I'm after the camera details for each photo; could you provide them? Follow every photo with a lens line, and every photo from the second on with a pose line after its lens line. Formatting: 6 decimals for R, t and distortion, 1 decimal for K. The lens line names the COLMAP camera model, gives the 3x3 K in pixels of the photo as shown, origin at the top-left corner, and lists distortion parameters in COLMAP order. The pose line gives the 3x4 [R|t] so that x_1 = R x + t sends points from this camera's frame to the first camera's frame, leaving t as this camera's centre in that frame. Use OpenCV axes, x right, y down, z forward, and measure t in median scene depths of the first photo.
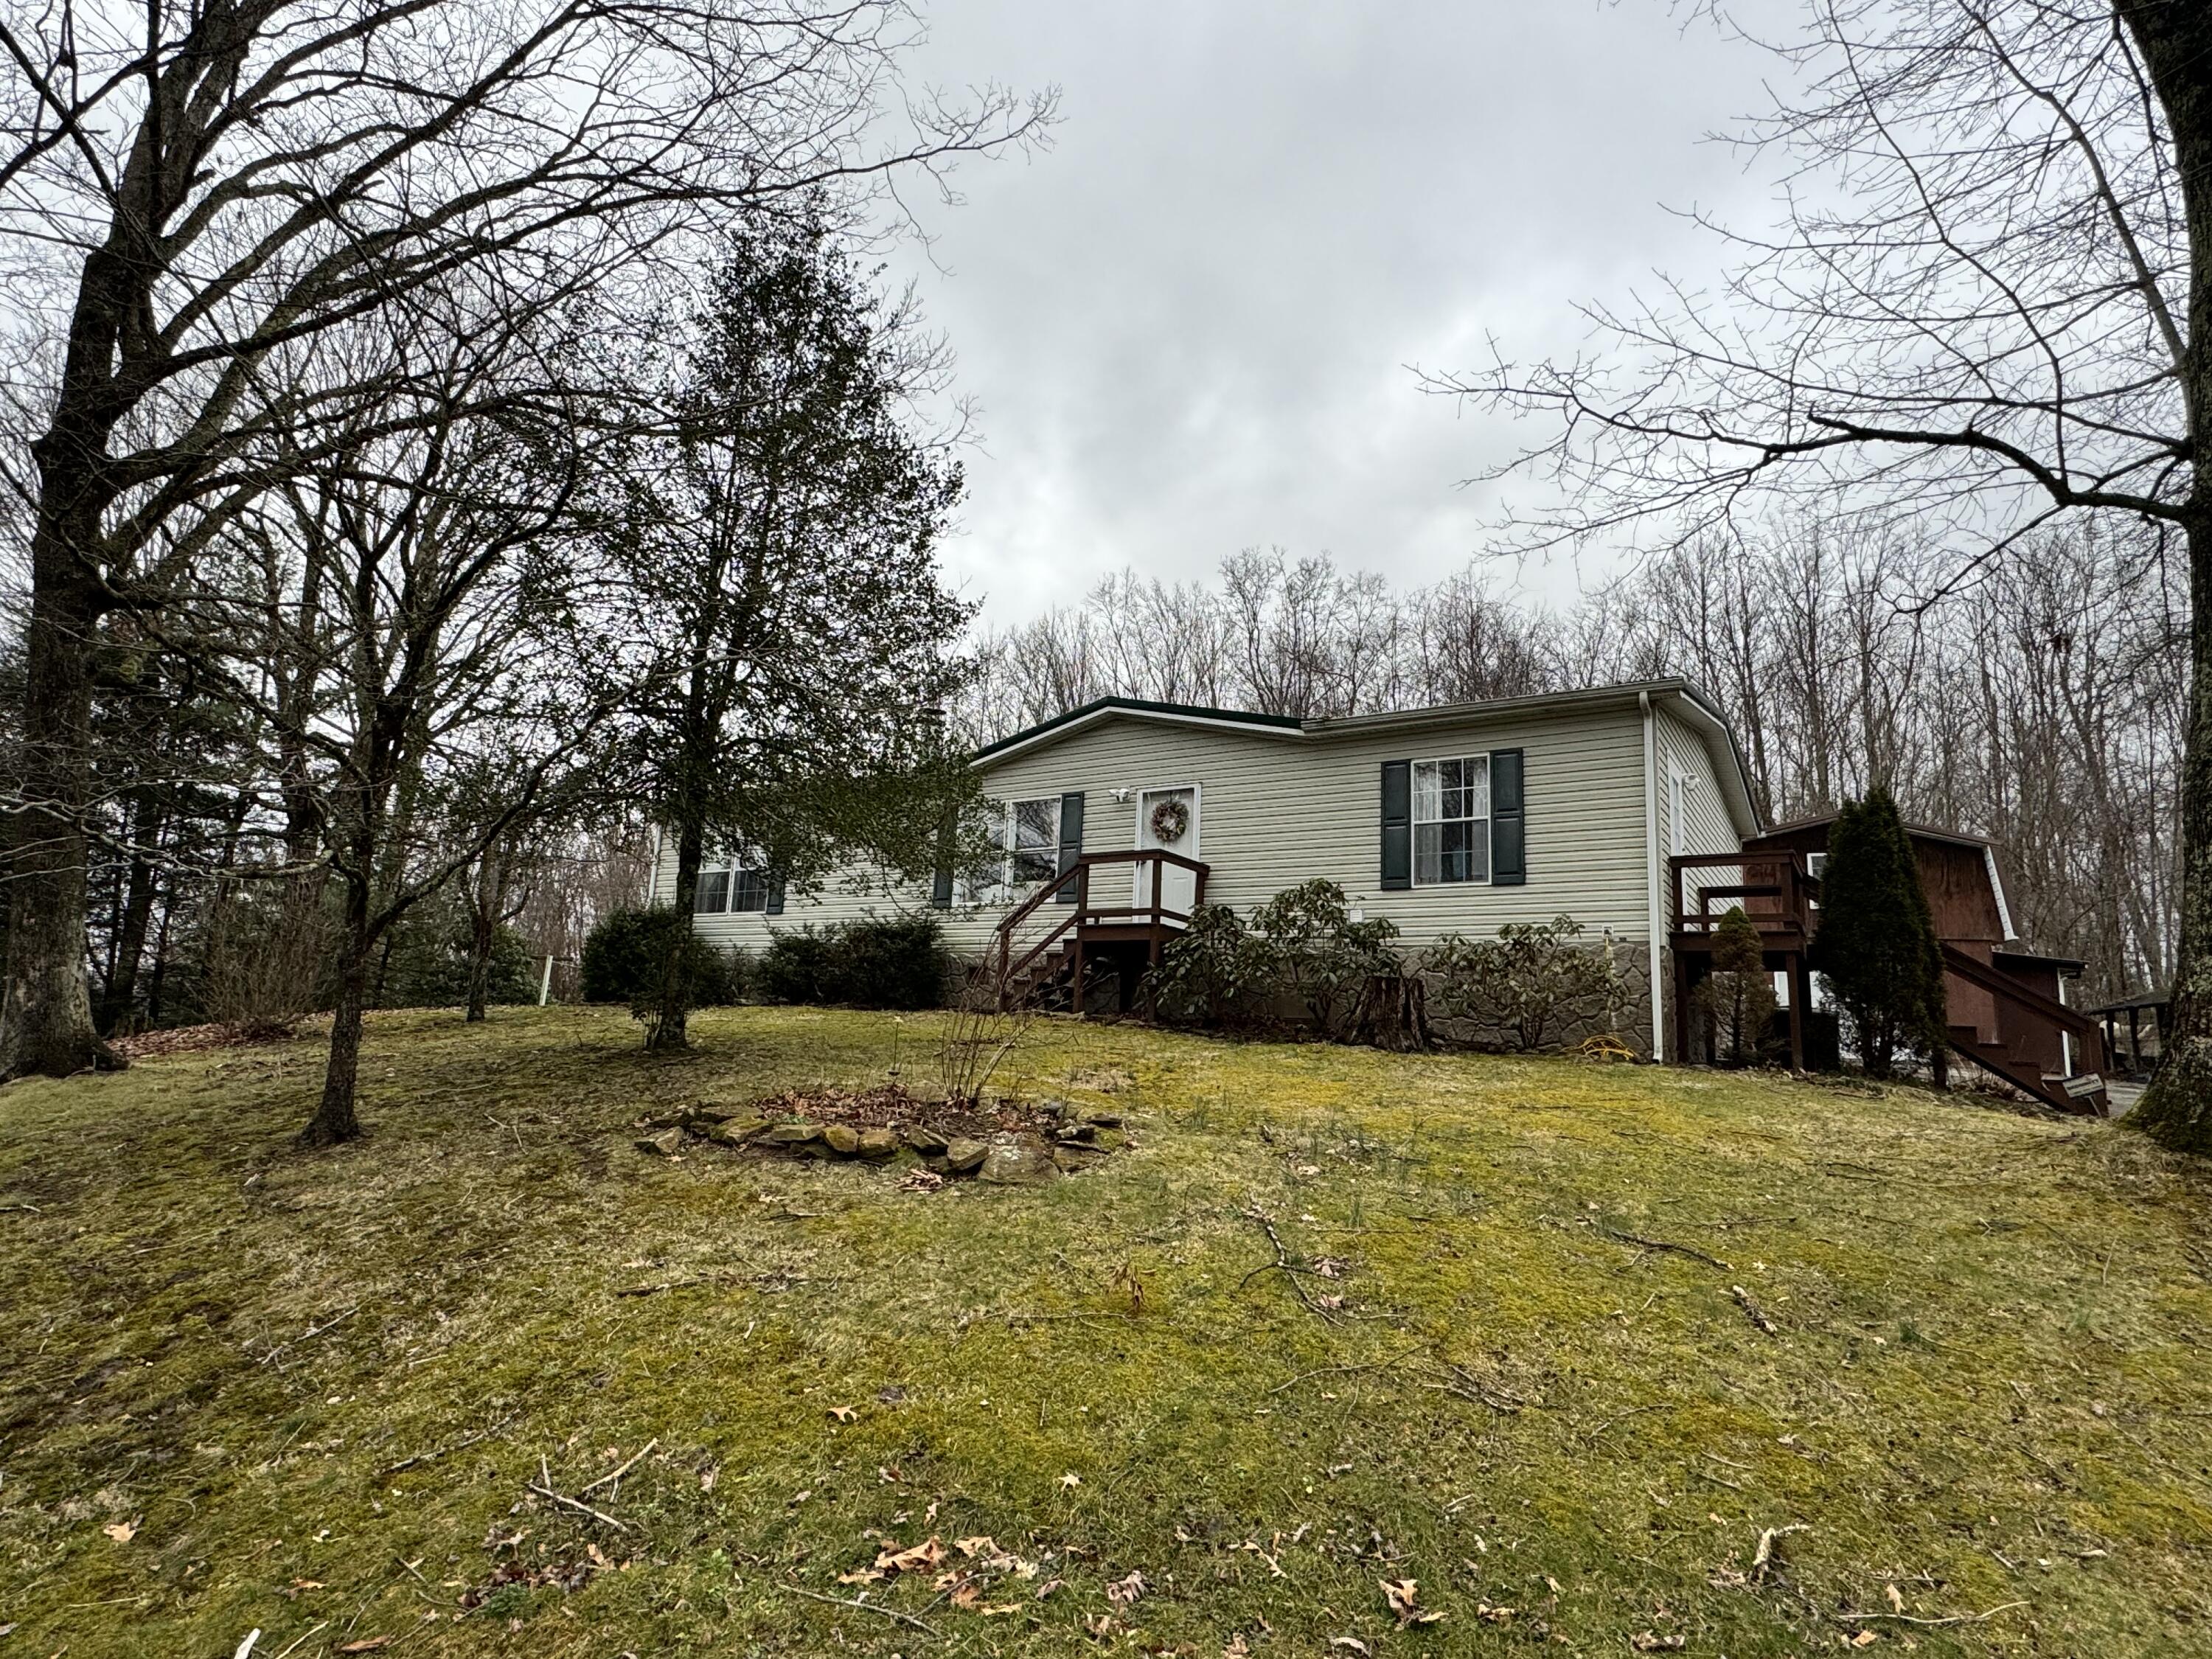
lens RADIAL K [[1195.9, 0, 1106.0], [0, 1195.9, 829.5], [0, 0, 1]] dist [-0.001060, 0.000292]
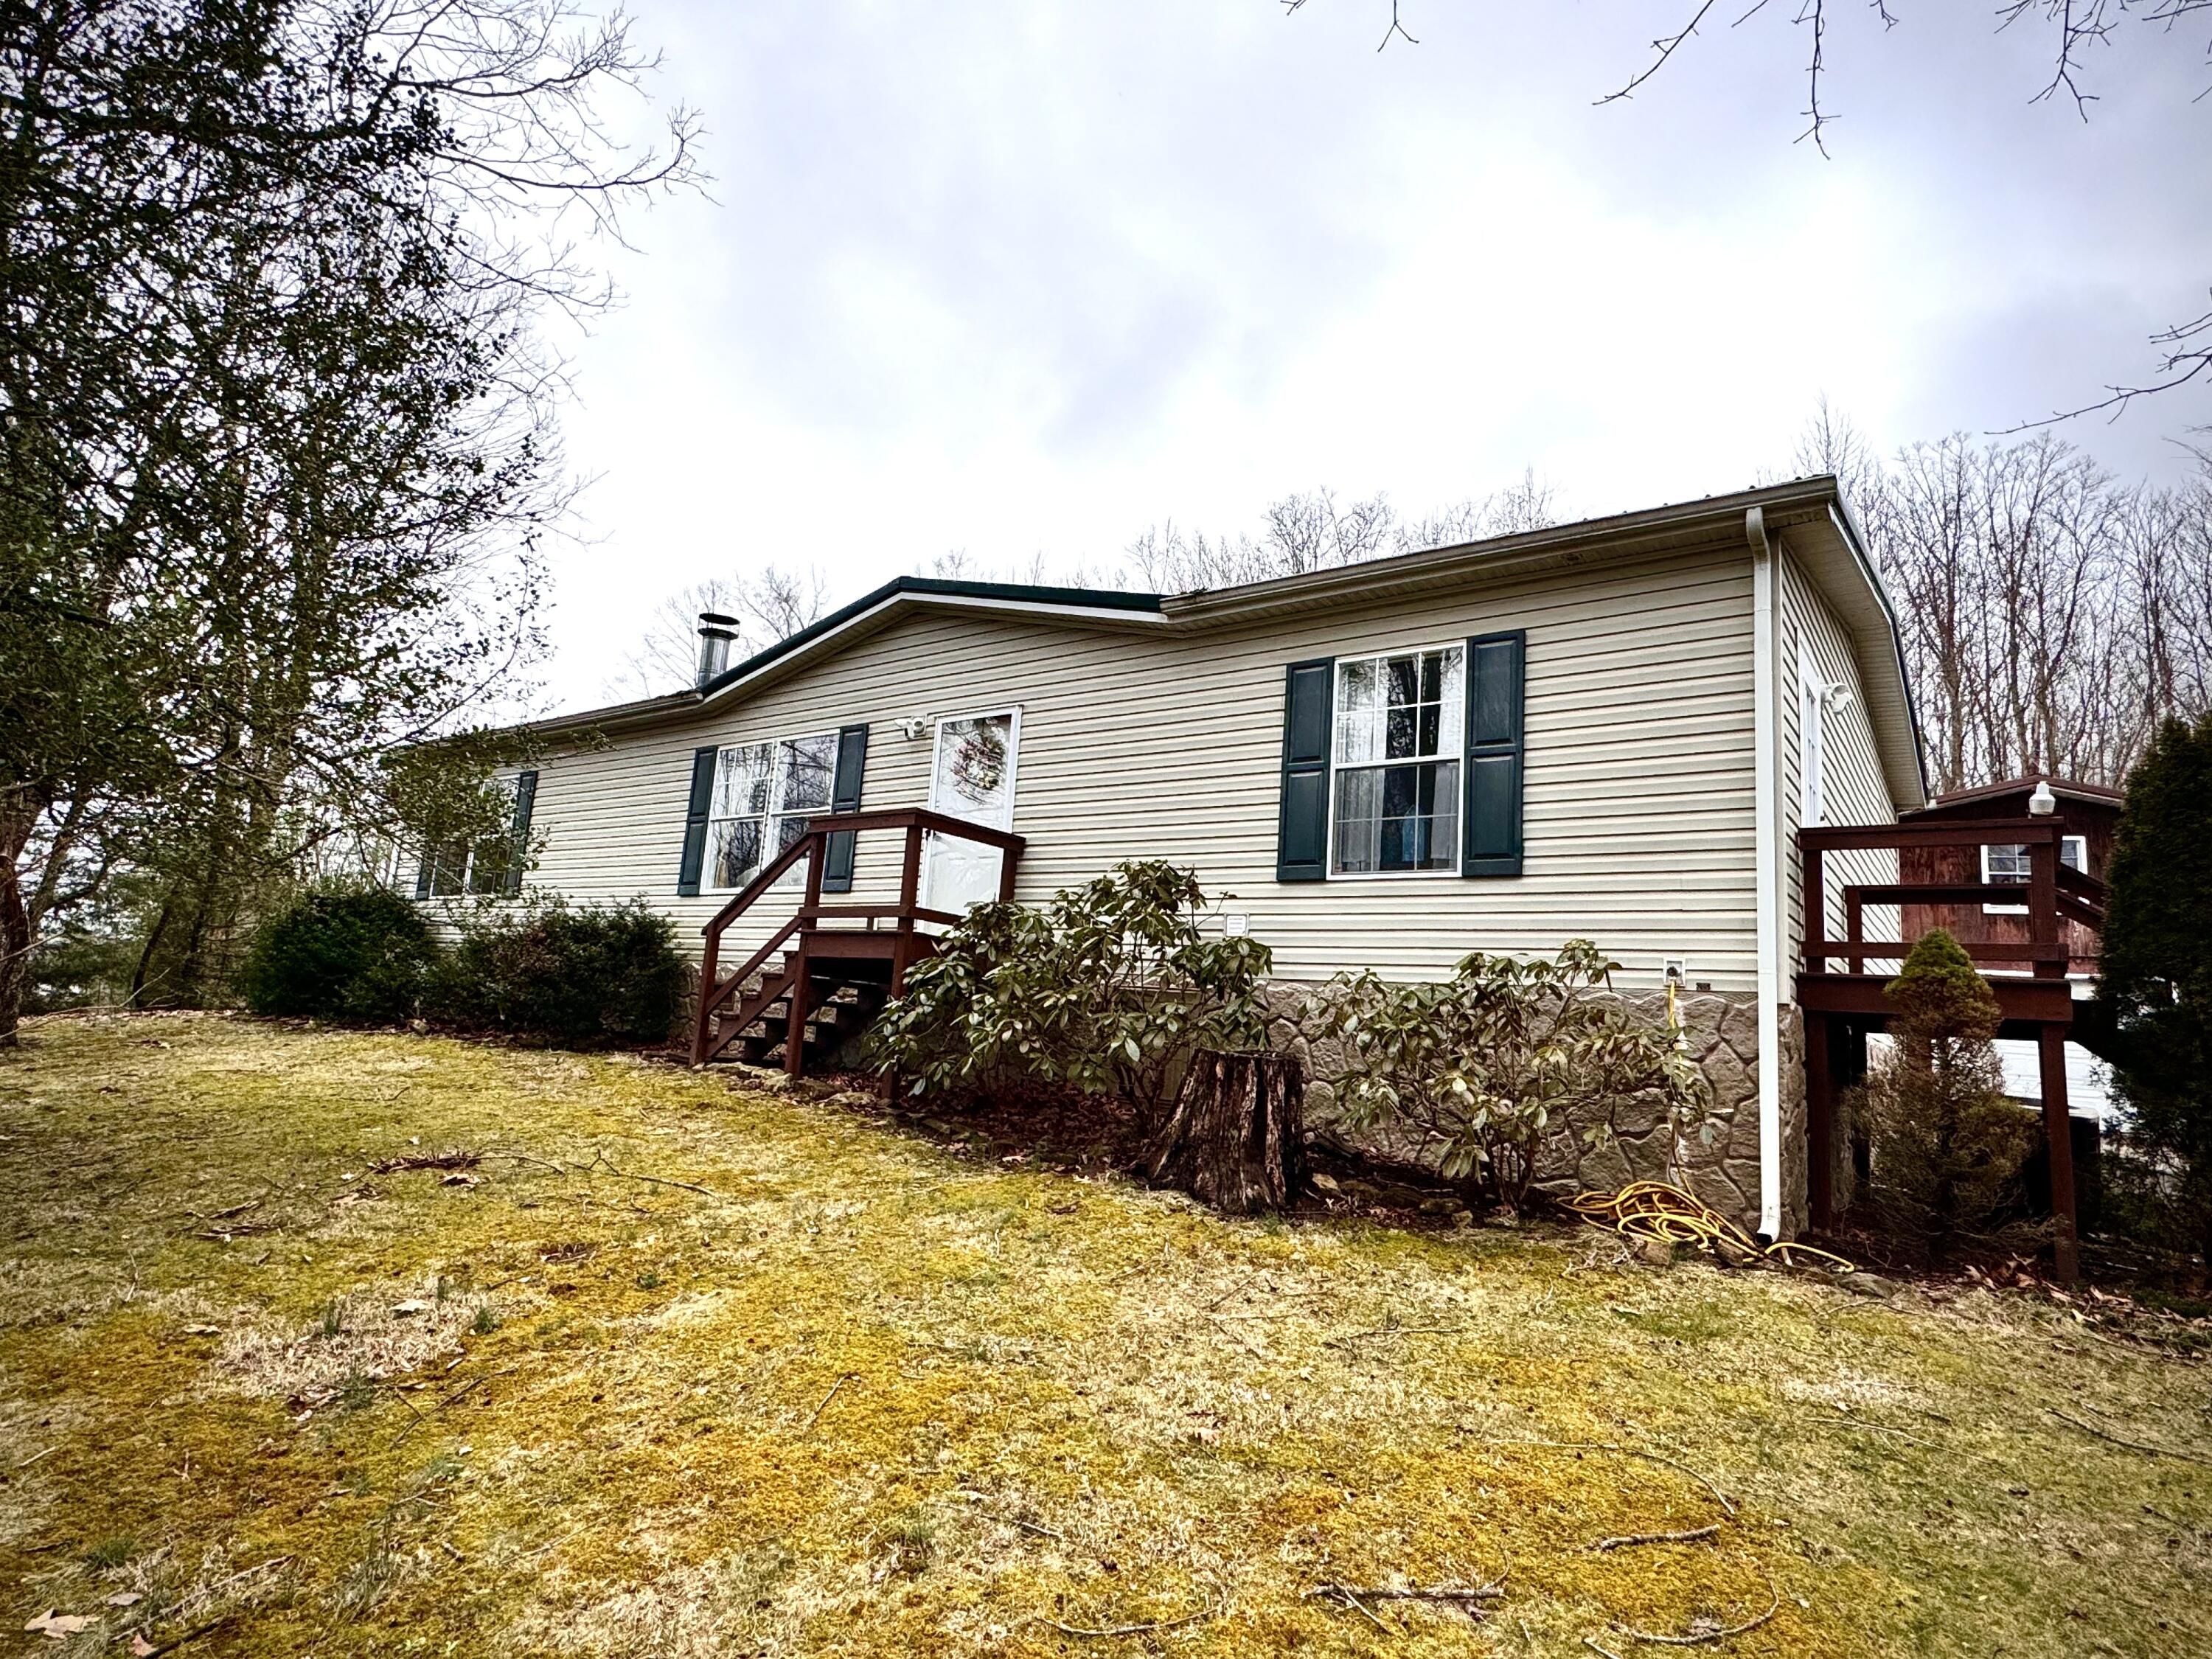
lens RADIAL K [[1195.9, 0, 1106.0], [0, 1195.9, 829.5], [0, 0, 1]] dist [-0.001060, 0.000292]
pose [[0.997639, 0.013382, -0.067354, 0.189592], [-0.012221, 0.999770, 0.017617, 0.016257], [0.067574, -0.016752, 0.997574, 0.425440]]
